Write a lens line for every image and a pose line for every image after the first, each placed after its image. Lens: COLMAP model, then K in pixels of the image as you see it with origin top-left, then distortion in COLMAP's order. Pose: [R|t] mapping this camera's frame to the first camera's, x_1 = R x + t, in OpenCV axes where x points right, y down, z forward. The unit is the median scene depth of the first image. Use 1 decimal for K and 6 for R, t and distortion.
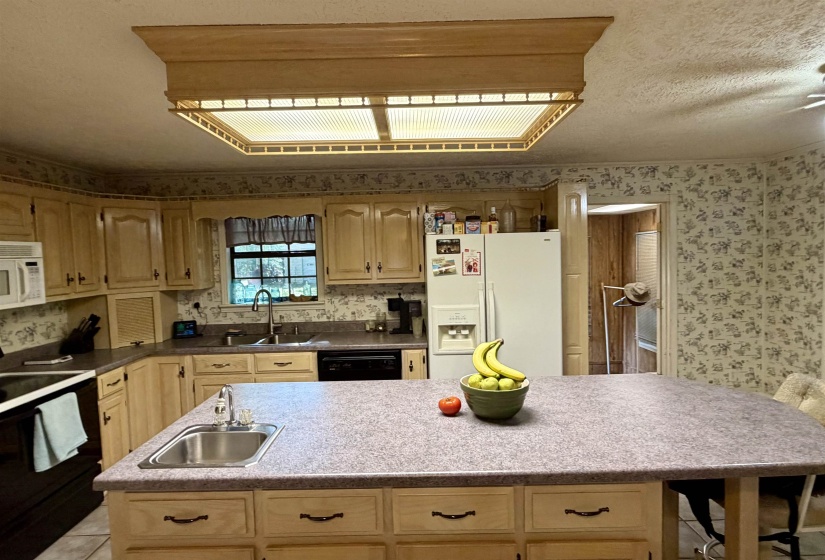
lens RADIAL K [[471.0, 0, 409.9], [0, 471.0, 285.0], [0, 0, 1]] dist [0.004365, -0.003801]
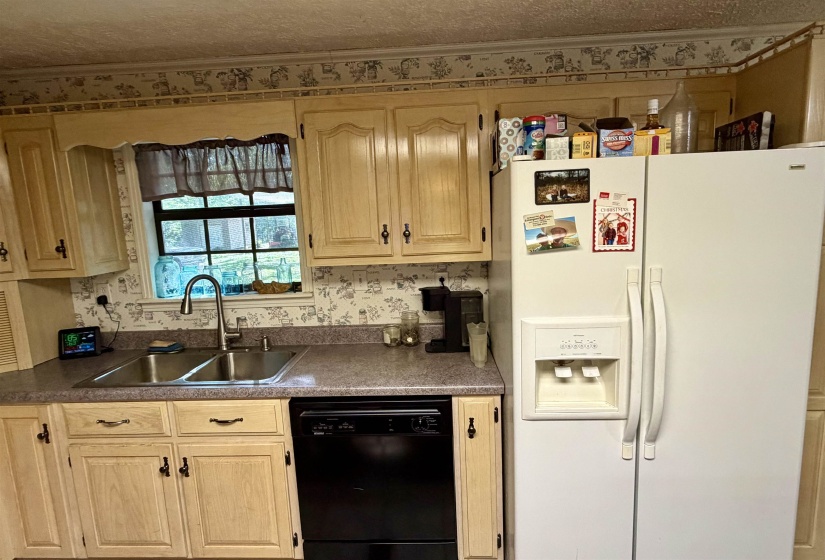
lens RADIAL K [[471.0, 0, 407.6], [0, 471.0, 295.7], [0, 0, 1]] dist [0.004365, -0.003801]
pose [[0.998339, -0.003868, -0.057481, -0.035977], [0.009963, 0.994303, 0.106128, -0.026307], [0.056743, -0.106524, 0.992690, 0.502500]]
